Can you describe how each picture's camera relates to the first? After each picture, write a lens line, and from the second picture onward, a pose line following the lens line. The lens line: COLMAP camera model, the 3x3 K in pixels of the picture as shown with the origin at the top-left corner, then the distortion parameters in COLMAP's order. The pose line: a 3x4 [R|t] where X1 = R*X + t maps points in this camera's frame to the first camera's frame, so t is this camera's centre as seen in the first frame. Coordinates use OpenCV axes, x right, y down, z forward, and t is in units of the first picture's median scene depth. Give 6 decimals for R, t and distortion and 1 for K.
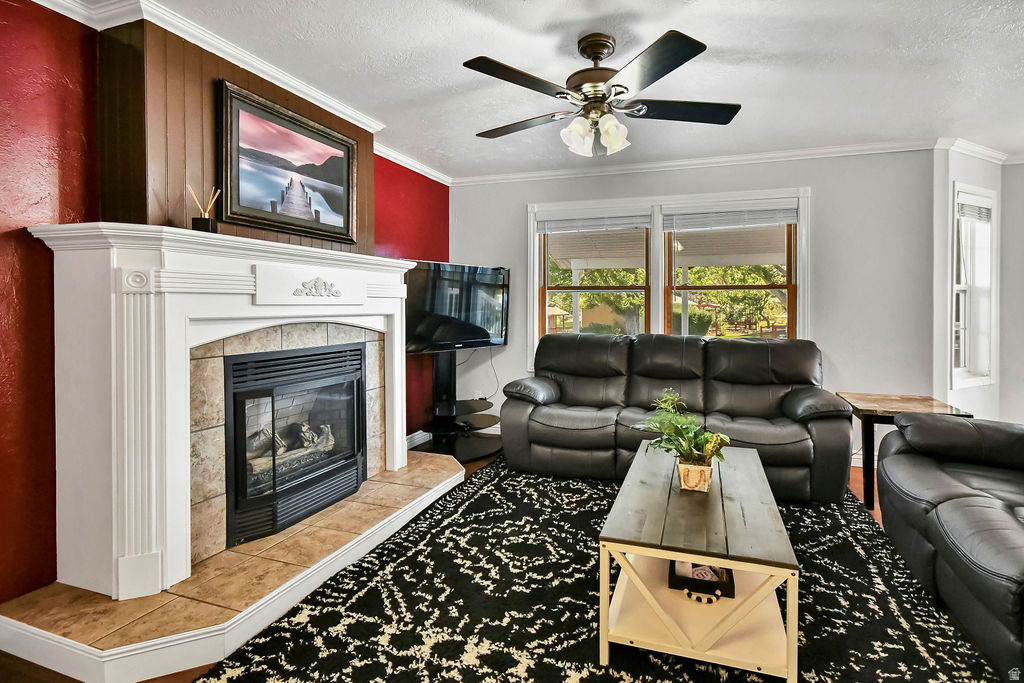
lens RADIAL K [[485.9, 0, 526.6], [0, 485.9, 312.0], [0, 0, 1]] dist [0.007755, -0.004477]
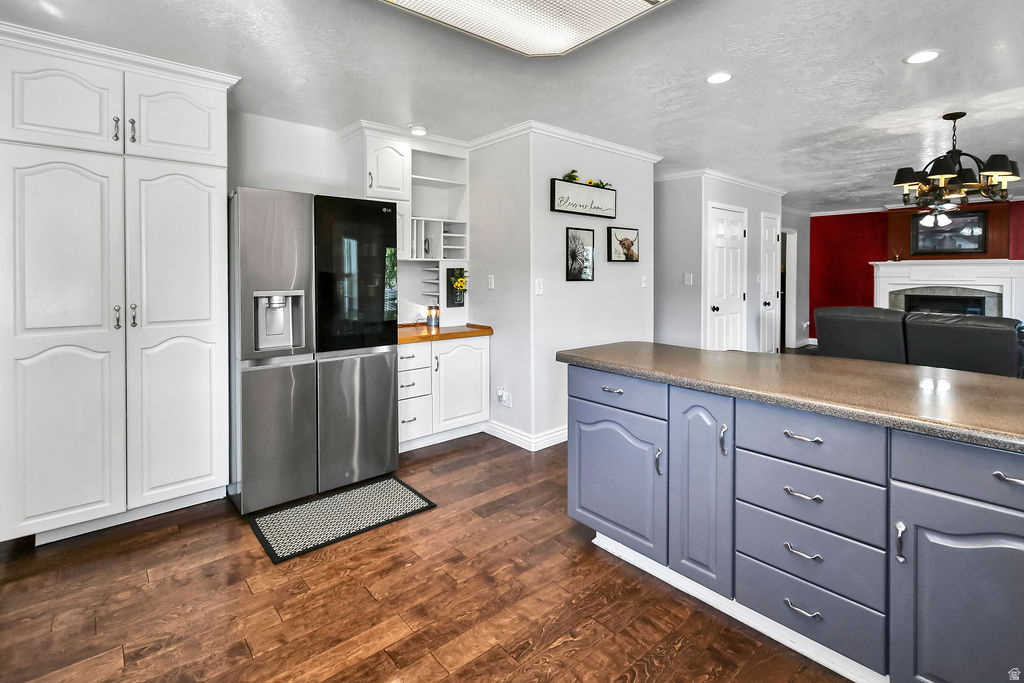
lens RADIAL K [[485.6, 0, 475.8], [0, 485.6, 276.1], [0, 0, 1]] dist [-0.000623, 0.000110]
pose [[-0.538742, 0.000249, -0.842471, 3.326446], [-0.015988, 0.999817, 0.010520, -0.025600], [0.842319, 0.019137, -0.538639, 0.227923]]
